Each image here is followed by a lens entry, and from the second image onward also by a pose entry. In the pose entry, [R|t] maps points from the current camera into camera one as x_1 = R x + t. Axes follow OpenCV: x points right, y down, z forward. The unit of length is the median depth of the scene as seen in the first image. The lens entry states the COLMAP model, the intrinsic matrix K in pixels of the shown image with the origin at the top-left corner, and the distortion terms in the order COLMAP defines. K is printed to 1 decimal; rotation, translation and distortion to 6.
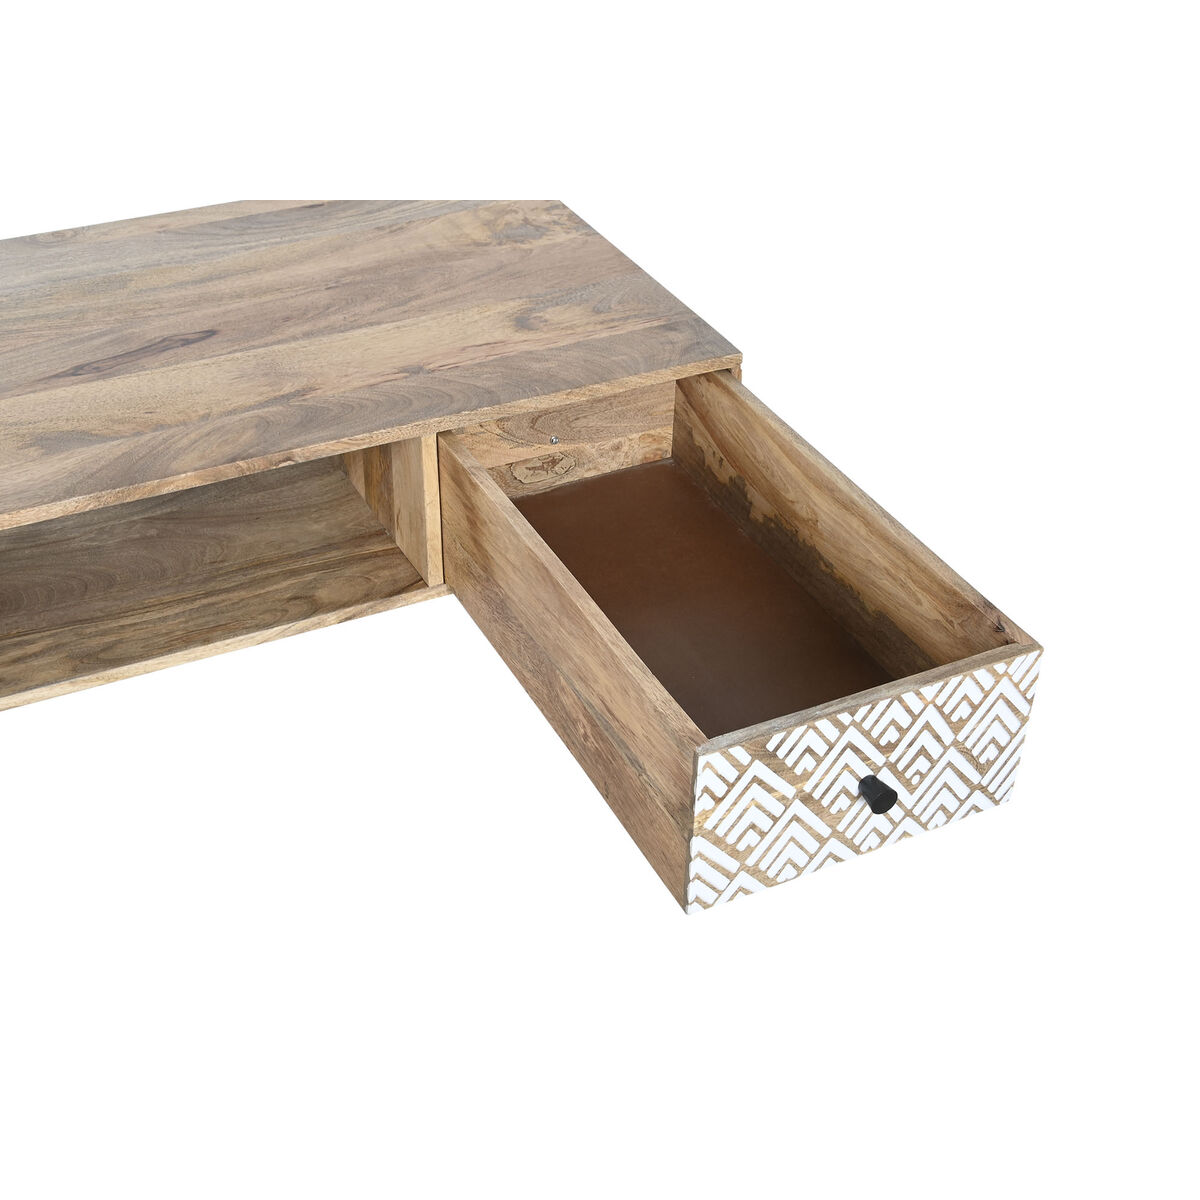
lens RADIAL K [[1651.0, 0, 586.3], [0, 1651.0, 591.4], [0, 0, 1]] dist [-0.031585, 0.000000]
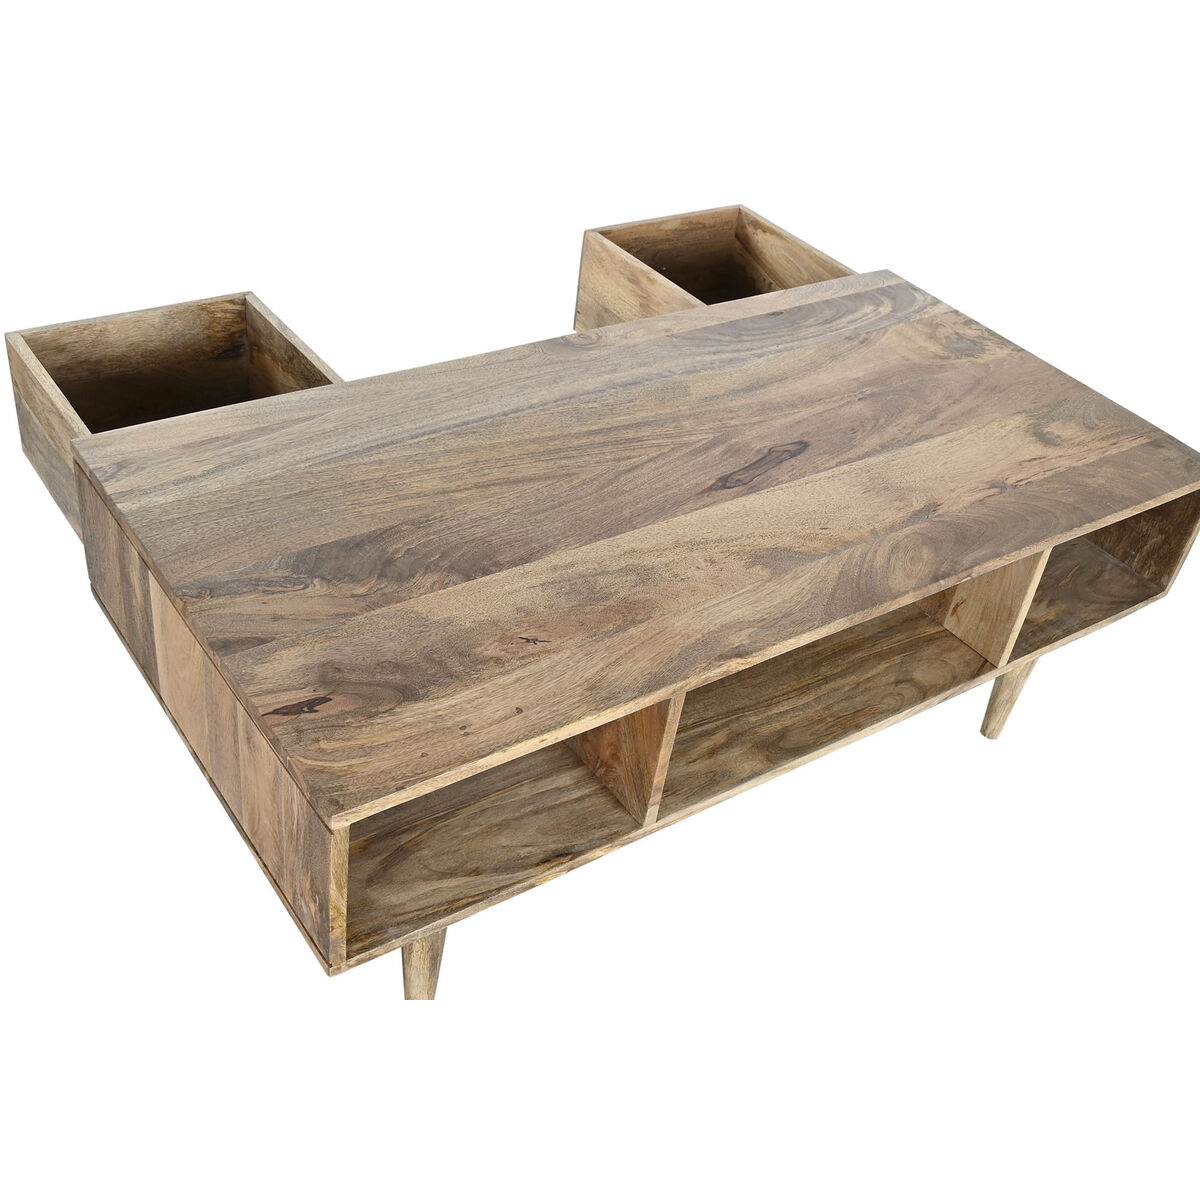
lens RADIAL K [[1277.8, 0, 540.8], [0, 1277.8, 579.3], [0, 0, 1]] dist [-0.019269, 0.000000]
pose [[0.983600, -0.004978, 0.180292, -0.565684], [-0.005226, 0.998413, 0.056080, -0.112465], [-0.180285, -0.056103, 0.982013, 0.163431]]
